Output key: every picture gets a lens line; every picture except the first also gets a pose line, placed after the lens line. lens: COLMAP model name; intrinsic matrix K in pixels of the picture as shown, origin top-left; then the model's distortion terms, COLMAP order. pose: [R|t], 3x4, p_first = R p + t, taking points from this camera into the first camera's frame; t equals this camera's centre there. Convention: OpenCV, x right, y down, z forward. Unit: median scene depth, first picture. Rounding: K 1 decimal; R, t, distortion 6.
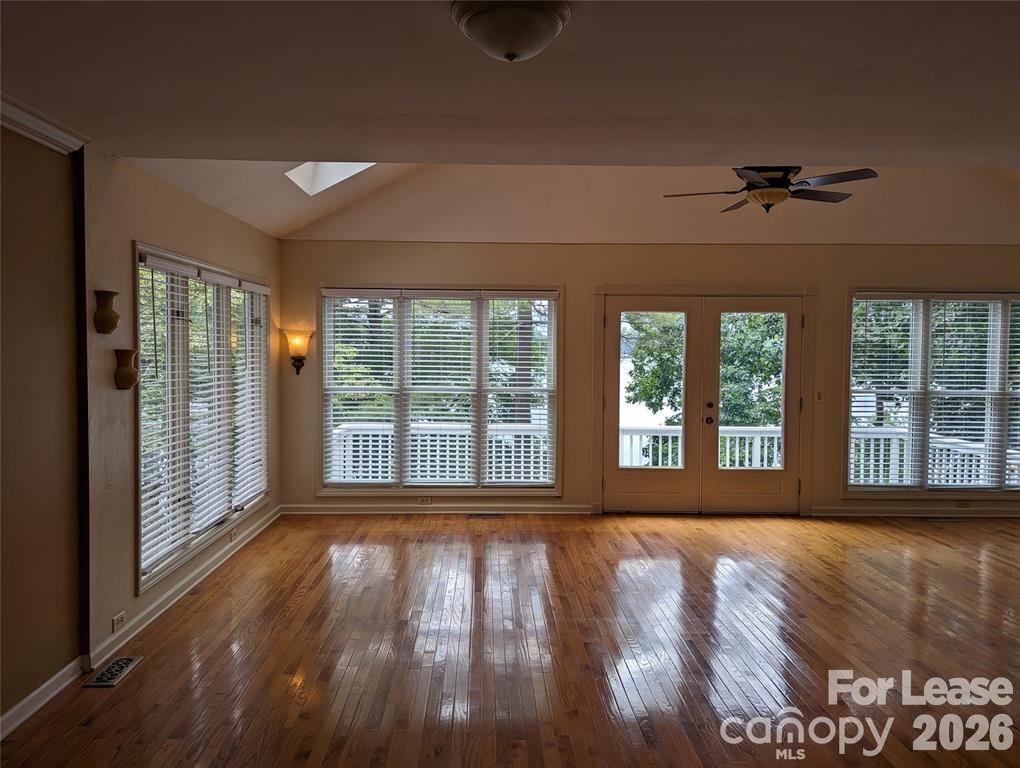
lens RADIAL K [[715.6, 0, 505.5], [0, 715.6, 382.4], [0, 0, 1]] dist [0.055862, -0.002826]
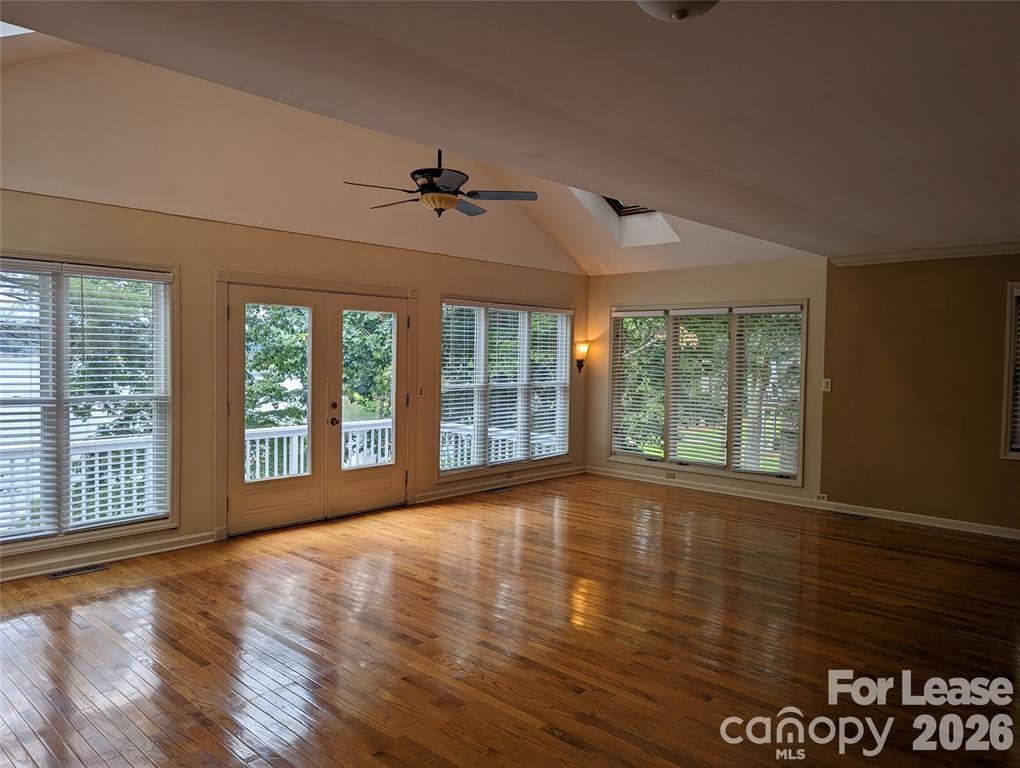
lens RADIAL K [[715.6, 0, 505.5], [0, 715.6, 382.4], [0, 0, 1]] dist [0.055862, -0.002826]
pose [[0.705507, -0.026854, 0.708194, -0.236066], [0.026103, 0.999588, 0.011900, -0.004871], [-0.708222, 0.010091, 0.705917, 0.156780]]
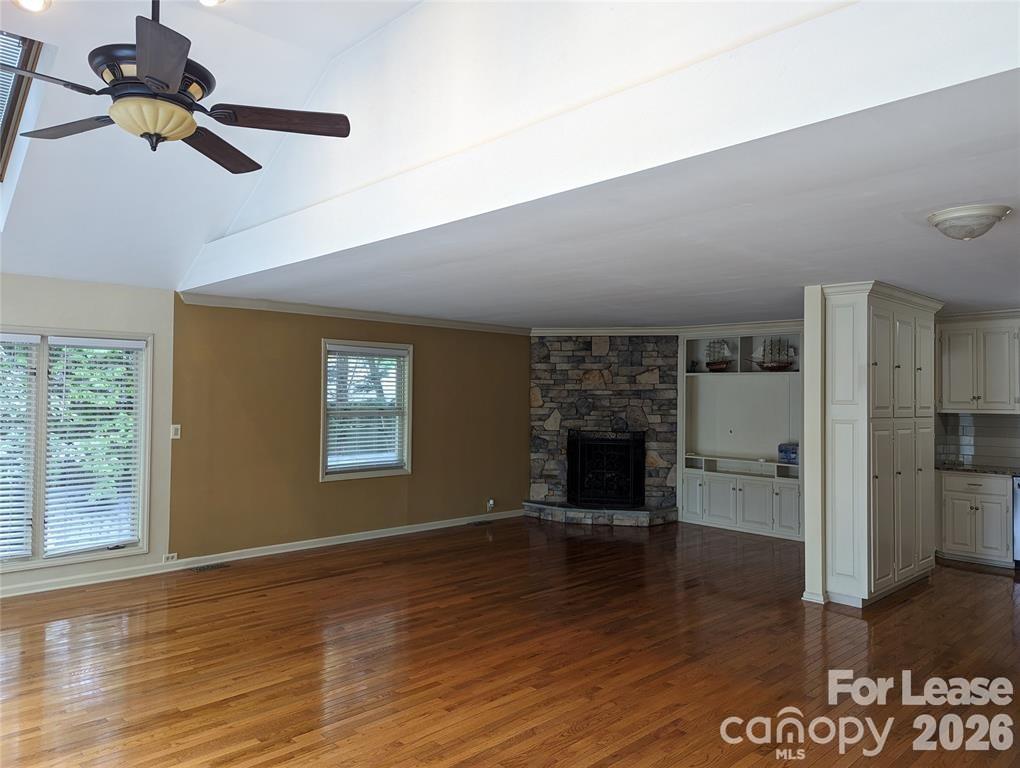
lens RADIAL K [[715.6, 0, 505.5], [0, 715.6, 382.4], [0, 0, 1]] dist [0.055862, -0.002826]
pose [[-0.668650, 0.000440, 0.743577, -0.163525], [0.020176, 0.999642, 0.017552, -0.050439], [-0.743304, 0.026739, -0.668420, 0.894999]]
